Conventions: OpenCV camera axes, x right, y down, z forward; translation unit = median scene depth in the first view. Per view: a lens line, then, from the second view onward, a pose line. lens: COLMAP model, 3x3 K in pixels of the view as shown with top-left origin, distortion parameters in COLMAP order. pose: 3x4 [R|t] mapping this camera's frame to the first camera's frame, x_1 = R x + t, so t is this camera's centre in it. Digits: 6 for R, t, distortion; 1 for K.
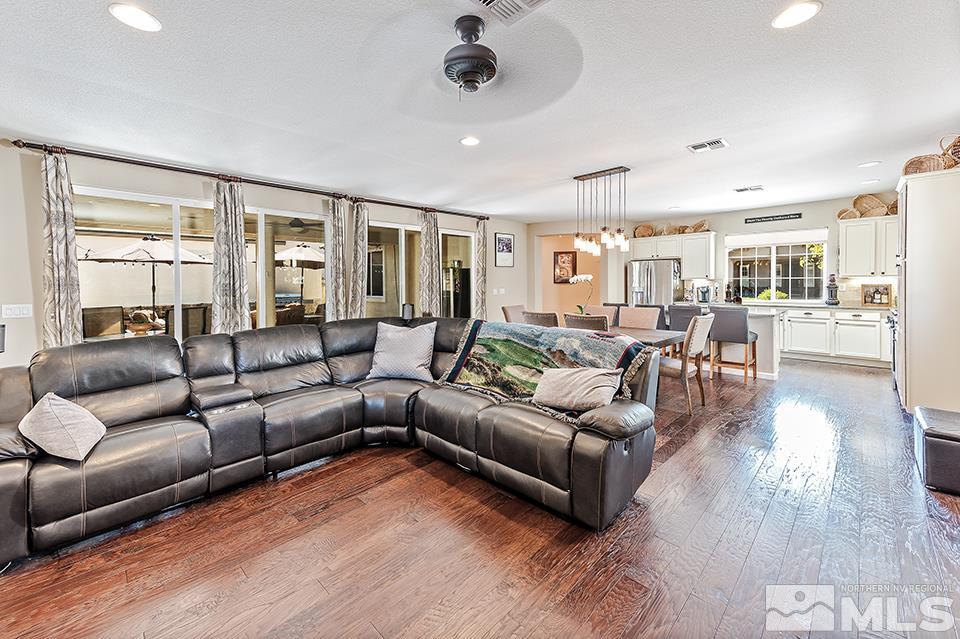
lens RADIAL K [[387.0, 0, 486.1], [0, 387.0, 312.0], [0, 0, 1]] dist [0.027398, 0.000263]
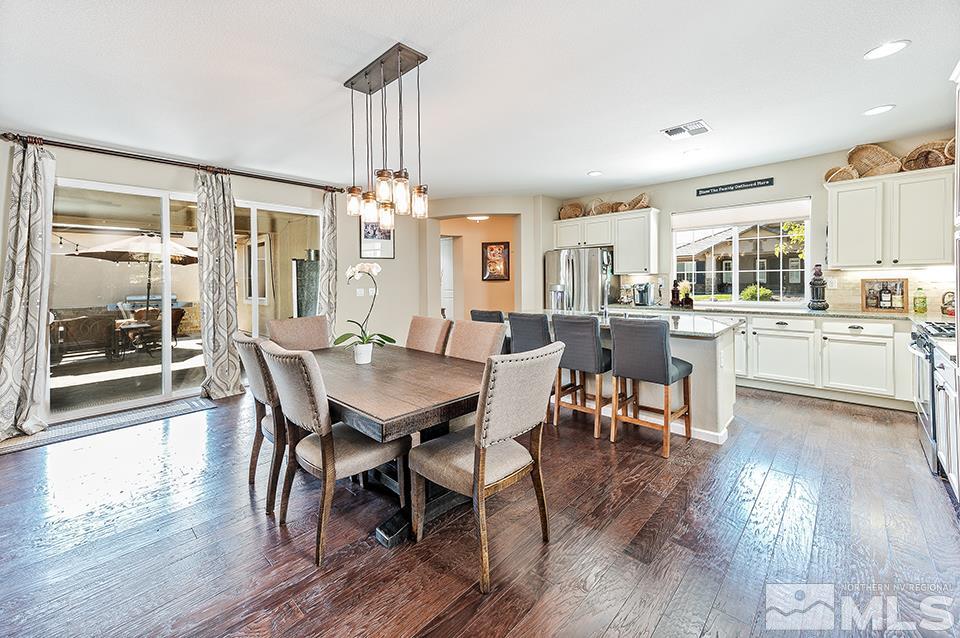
lens RADIAL K [[387.0, 0, 475.1], [0, 387.0, 309.1], [0, 0, 1]] dist [0.027398, 0.000263]
pose [[0.999976, -0.006978, 0.000329, 0.290477], [0.006978, 0.999971, -0.002890, -0.021475], [-0.000308, 0.002892, 0.999996, 0.325666]]
